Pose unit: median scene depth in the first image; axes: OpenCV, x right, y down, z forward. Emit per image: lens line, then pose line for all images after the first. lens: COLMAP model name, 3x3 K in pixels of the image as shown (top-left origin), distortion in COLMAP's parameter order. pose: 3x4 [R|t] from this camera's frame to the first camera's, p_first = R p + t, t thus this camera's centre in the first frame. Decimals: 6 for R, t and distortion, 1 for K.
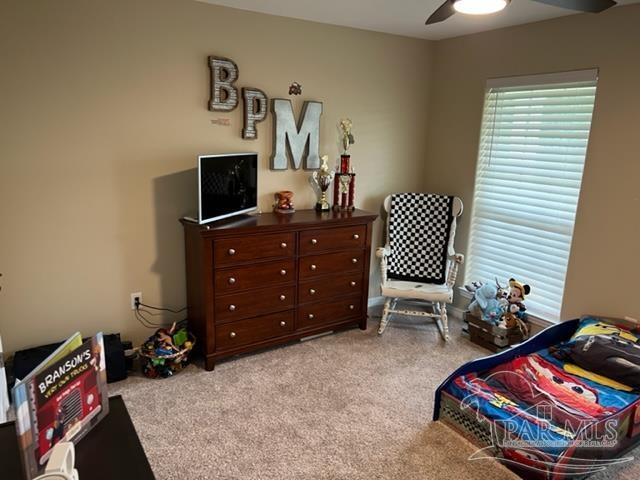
lens RADIAL K [[477.0, 0, 318.0], [0, 477.0, 243.0], [0, 0, 1]] dist [0.079705, -0.099120]
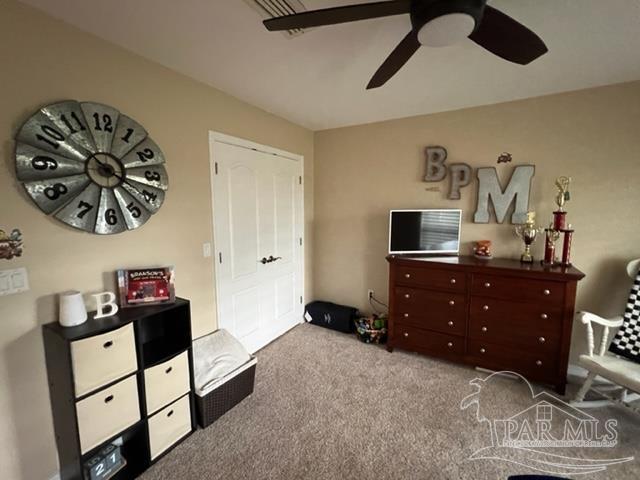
lens RADIAL K [[275.6, 0, 317.8], [0, 275.6, 240.0], [0, 0, 1]] dist [0.001489, -0.000006]
pose [[0.459764, 0.078914, -0.884528, 0.369696], [-0.185992, 0.982510, -0.009021, -0.026383], [0.868346, 0.168663, 0.466400, 0.313927]]
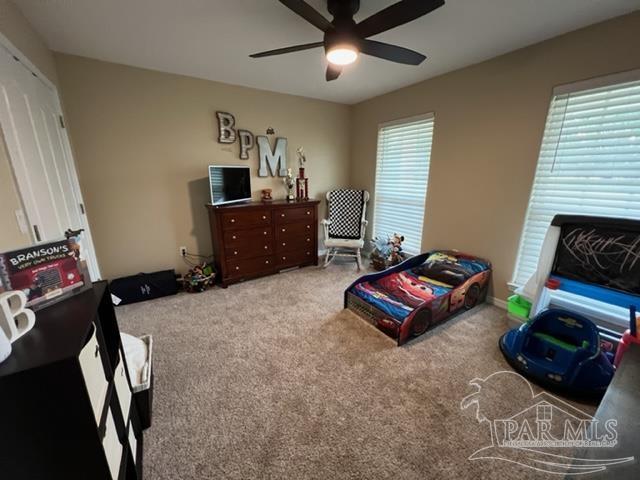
lens RADIAL K [[256.1, 0, 320.0], [0, 256.1, 240.0], [0, 0, 1]] dist [-0.000165, 0.000081]
pose [[0.999338, -0.035739, 0.006828, 0.117281], [0.035550, 0.999031, 0.025965, 0.065507], [-0.007749, -0.025705, 0.999640, 0.041388]]
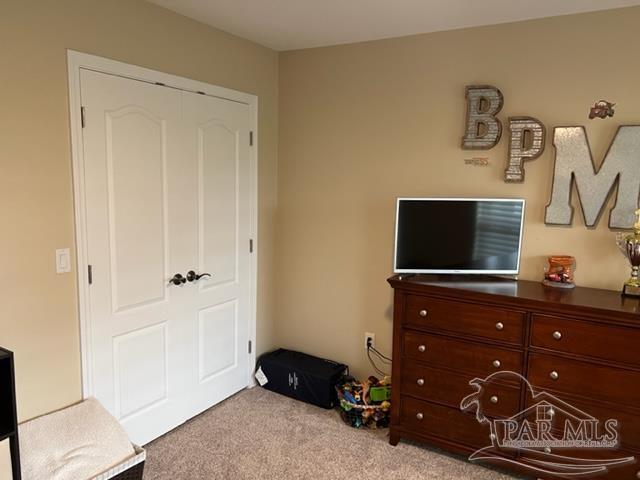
lens RADIAL K [[477.0, 0, 318.0], [0, 477.0, 243.0], [0, 0, 1]] dist [0.079705, -0.099120]
pose [[0.450930, 0.104850, -0.886380, 0.402409], [-0.212434, 0.977147, 0.007514, -0.059389], [0.866911, 0.184909, 0.462898, 0.381432]]
